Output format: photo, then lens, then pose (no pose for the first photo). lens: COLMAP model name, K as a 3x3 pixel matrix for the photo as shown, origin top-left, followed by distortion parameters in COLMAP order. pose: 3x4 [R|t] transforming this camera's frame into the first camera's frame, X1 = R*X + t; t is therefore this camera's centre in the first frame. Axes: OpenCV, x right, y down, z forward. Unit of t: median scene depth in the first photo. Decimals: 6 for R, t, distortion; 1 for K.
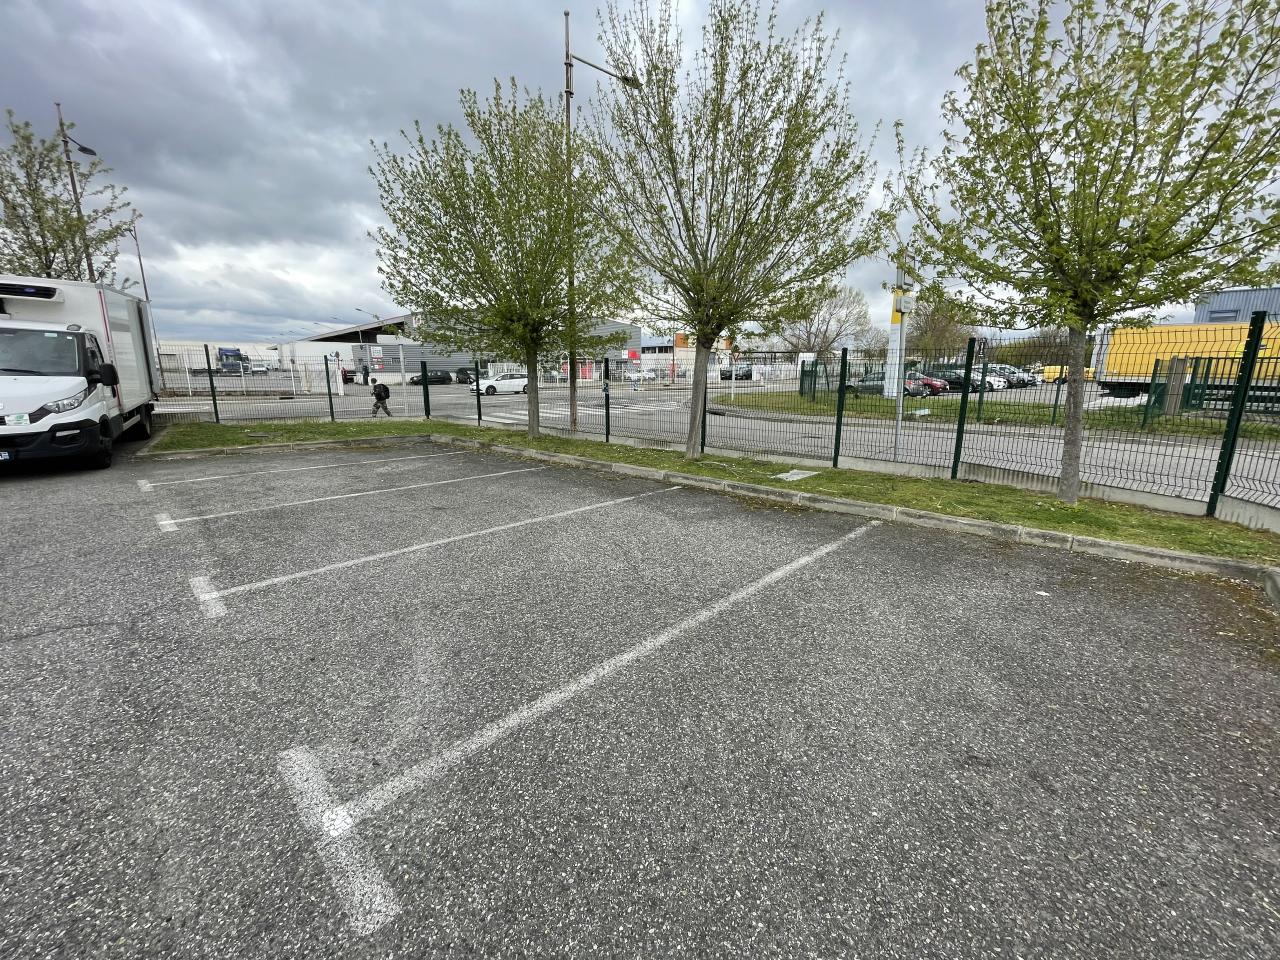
lens RADIAL K [[517.5, 0, 643.7], [0, 517.5, 480.2], [0, 0, 1]] dist [-0.004012, 0.000041]
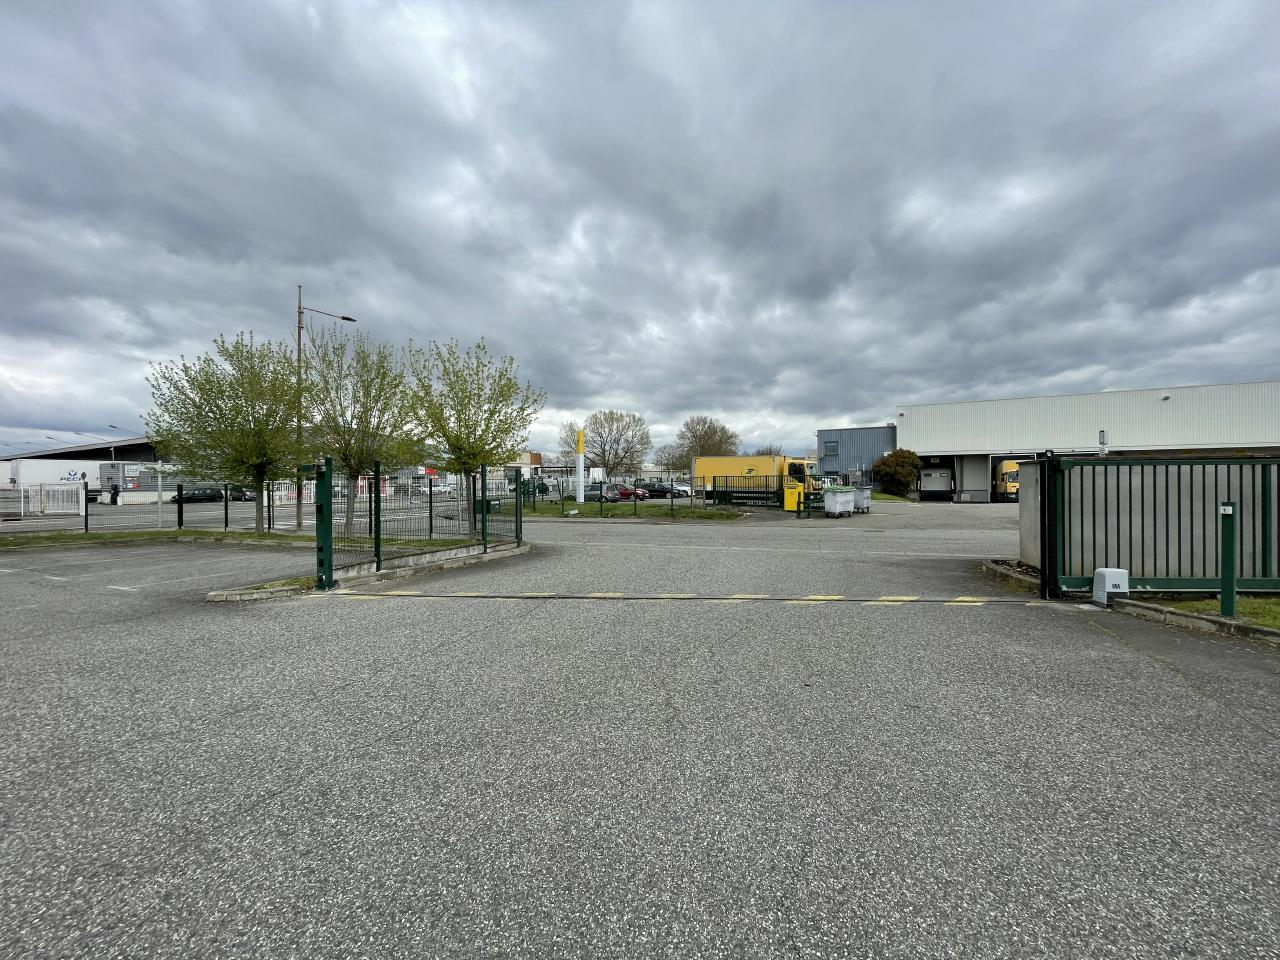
lens RADIAL K [[517.5, 0, 643.7], [0, 517.5, 480.2], [0, 0, 1]] dist [-0.004012, 0.000041]
pose [[0.949360, -0.011208, 0.313992, 0.143834], [0.077299, 0.976978, -0.198843, 0.056588], [-0.304535, 0.213045, 0.928370, -0.295601]]
